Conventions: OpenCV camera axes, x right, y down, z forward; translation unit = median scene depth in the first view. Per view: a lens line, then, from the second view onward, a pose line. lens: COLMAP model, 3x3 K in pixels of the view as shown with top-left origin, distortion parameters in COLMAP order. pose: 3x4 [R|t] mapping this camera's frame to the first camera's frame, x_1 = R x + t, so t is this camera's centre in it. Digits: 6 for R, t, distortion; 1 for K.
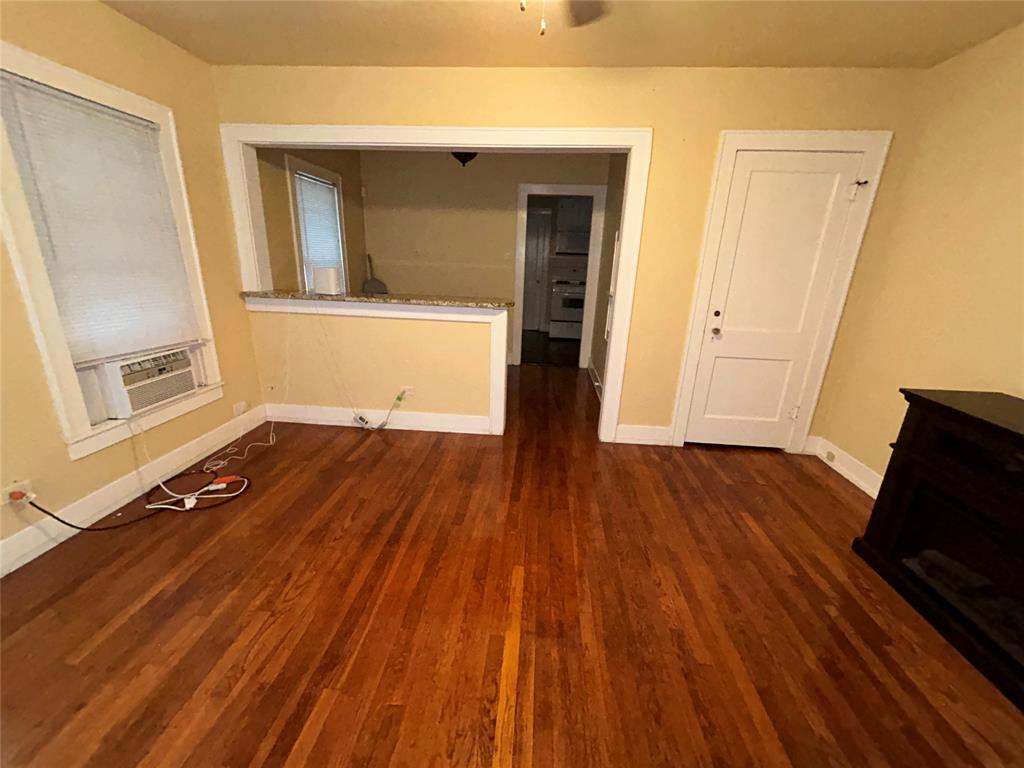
lens RADIAL K [[415.2, 0, 512.0], [0, 415.2, 384.0], [0, 0, 1]] dist [0.002013, 0.000265]
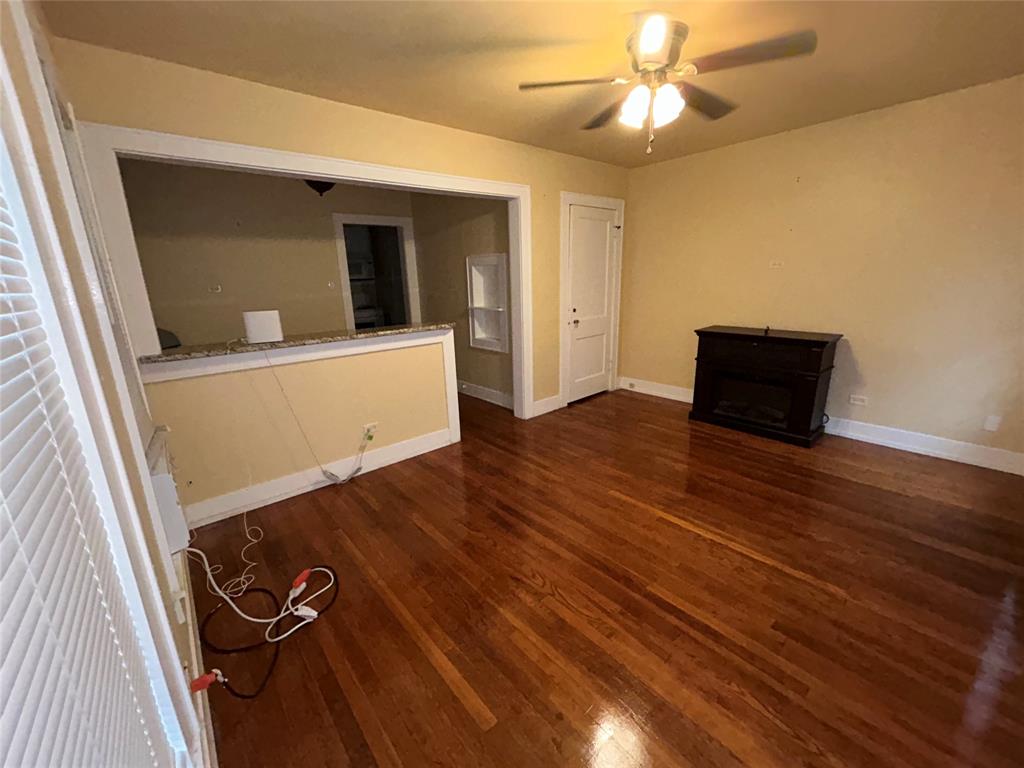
lens RADIAL K [[410.5, 0, 509.4], [0, 410.5, 388.3], [0, 0, 1]] dist [-0.000534, -0.000023]
pose [[0.706428, -0.238894, 0.666250, -0.718152], [0.262723, 0.962572, 0.066578, -0.057913], [-0.657218, 0.128007, 0.742750, 0.089673]]
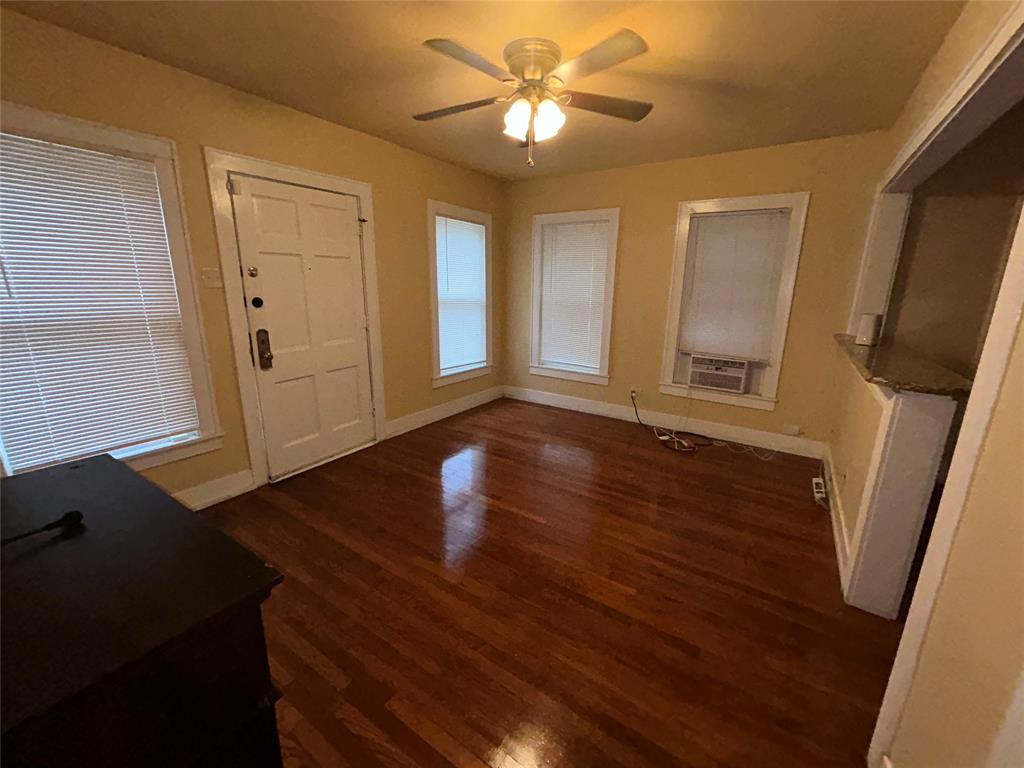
lens RADIAL K [[413.6, 0, 512.0], [0, 413.6, 384.0], [0, 0, 1]] dist [0.001668, 0.000121]
pose [[-0.478014, 0.165837, -0.862555, 0.733311], [-0.294207, 0.895058, 0.335131, -0.229070], [0.827614, 0.413967, -0.379060, 0.808629]]
